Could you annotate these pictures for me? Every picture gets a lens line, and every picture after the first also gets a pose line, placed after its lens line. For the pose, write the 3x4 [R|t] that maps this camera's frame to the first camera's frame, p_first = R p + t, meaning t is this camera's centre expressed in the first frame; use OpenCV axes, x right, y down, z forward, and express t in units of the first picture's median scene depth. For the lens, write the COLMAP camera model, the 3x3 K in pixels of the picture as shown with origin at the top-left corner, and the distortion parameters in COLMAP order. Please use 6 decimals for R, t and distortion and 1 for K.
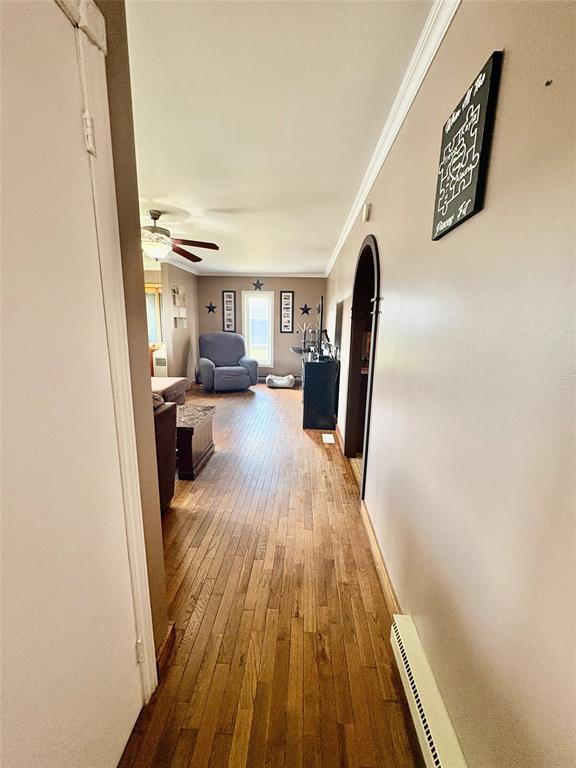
lens RADIAL K [[305.2, 0, 289.7], [0, 305.2, 384.5], [0, 0, 1]] dist [-0.001554, 0.000311]
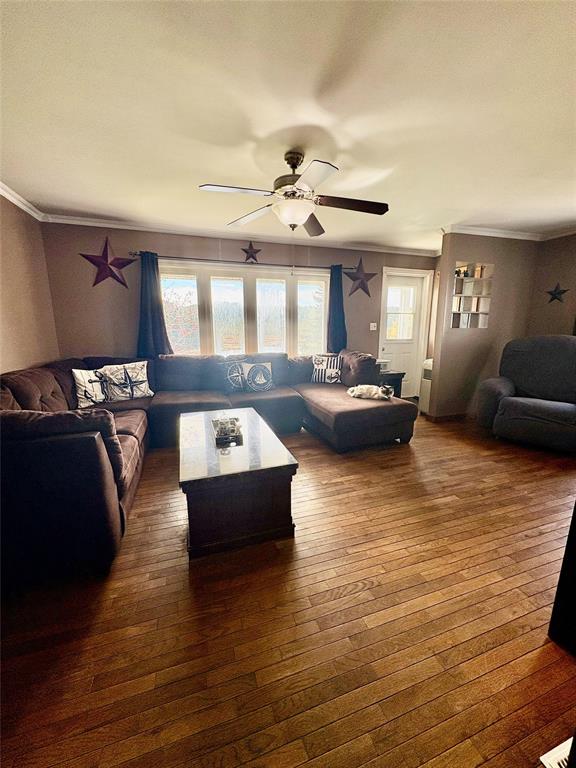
lens RADIAL K [[305.2, 0, 289.7], [0, 305.2, 384.5], [0, 0, 1]] dist [-0.001554, 0.000311]
pose [[0.371706, 0.163726, -0.913799, 0.134348], [-0.170405, 0.979634, 0.106206, -0.070880], [0.912577, 0.116238, 0.392036, 0.408974]]
